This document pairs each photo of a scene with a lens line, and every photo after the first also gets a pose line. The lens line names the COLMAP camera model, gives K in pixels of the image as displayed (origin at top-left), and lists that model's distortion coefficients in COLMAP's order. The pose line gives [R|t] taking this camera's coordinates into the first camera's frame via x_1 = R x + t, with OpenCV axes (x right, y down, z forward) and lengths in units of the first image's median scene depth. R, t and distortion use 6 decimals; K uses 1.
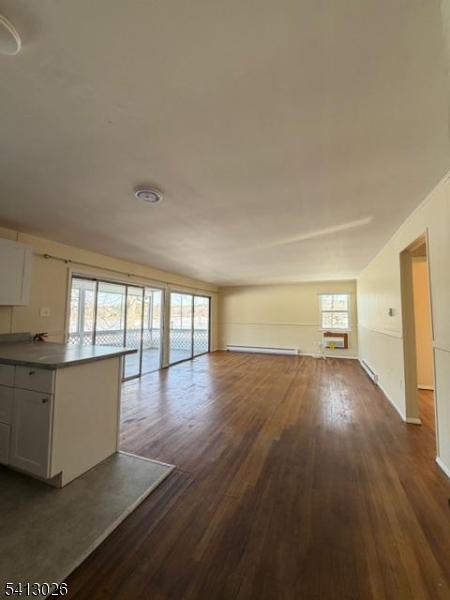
lens RADIAL K [[238.4, 0, 225.3], [0, 238.4, 298.2], [0, 0, 1]] dist [-0.000219, 0.000017]
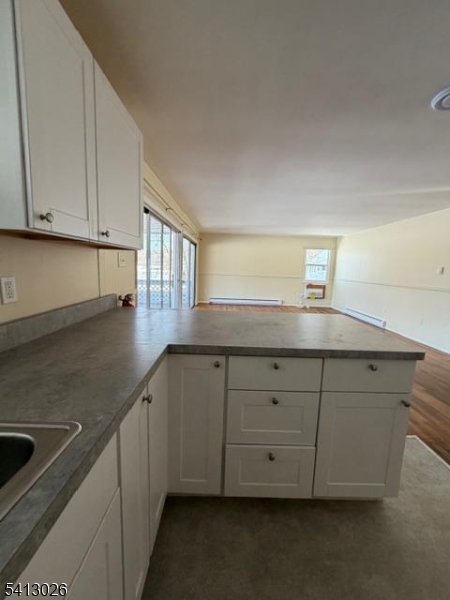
lens RADIAL K [[238.4, 0, 225.3], [0, 238.4, 298.2], [0, 0, 1]] dist [-0.000219, 0.000017]
pose [[0.923995, -0.024631, 0.381611, -0.480191], [-0.057289, 0.977745, 0.201824, 0.010139], [-0.378089, -0.208346, 0.902020, 0.210637]]
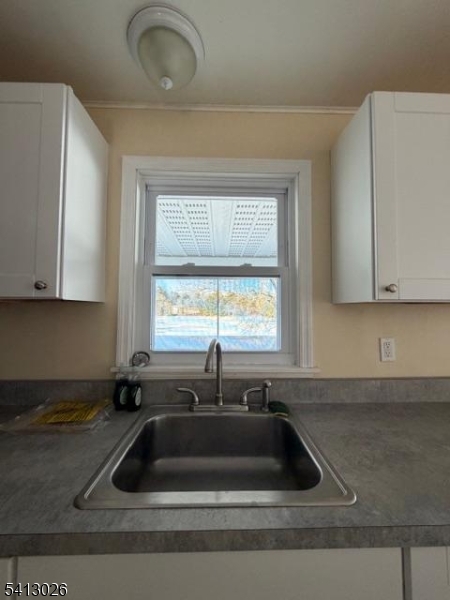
lens RADIAL K [[238.4, 0, 225.3], [0, 238.4, 298.2], [0, 0, 1]] dist [-0.000219, 0.000017]
pose [[0.400955, -0.050094, -0.914727, -0.427169], [0.065123, 0.997536, -0.026083, 0.001655], [0.913780, -0.049112, 0.403229, 0.228126]]
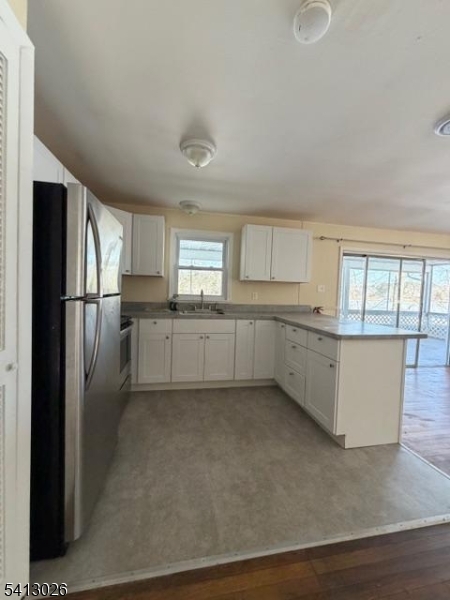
lens RADIAL K [[238.4, 0, 225.3], [0, 238.4, 298.2], [0, 0, 1]] dist [-0.000219, 0.000017]
pose [[0.548357, 0.043452, -0.835114, -0.036715], [0.028079, 0.997129, 0.070320, 0.007678], [0.835773, -0.062010, 0.545563, -0.000497]]
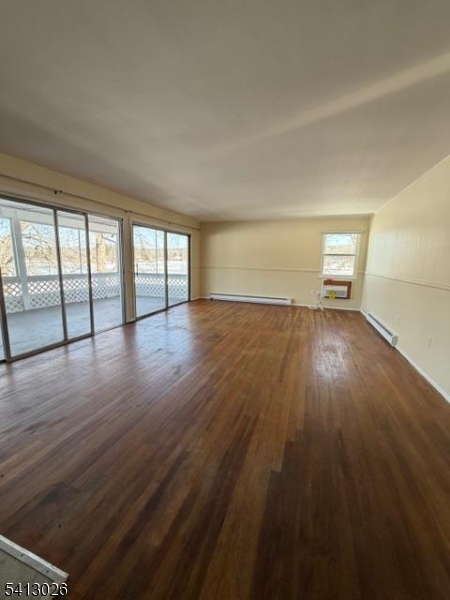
lens RADIAL K [[238.4, 0, 225.3], [0, 238.4, 298.2], [0, 0, 1]] dist [-0.000219, 0.000017]
pose [[0.998576, 0.006410, 0.052957, 0.026717], [-0.018450, 0.972988, 0.230118, 0.025830], [-0.050051, -0.230767, 0.971721, 0.254120]]
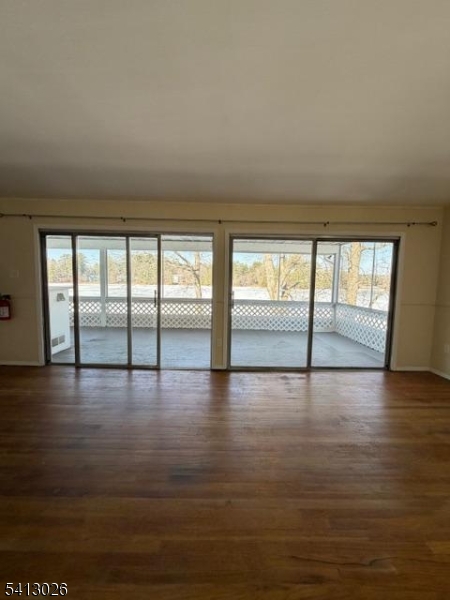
lens RADIAL K [[242.3, 0, 268.9], [0, 242.3, 282.7], [0, 0, 1]] dist [0.000311, 0.000027]
pose [[0.400150, 0.005806, -0.916431, 0.377779], [0.050485, 0.998322, 0.028369, 0.080396], [0.915058, -0.057618, 0.399185, 1.005428]]
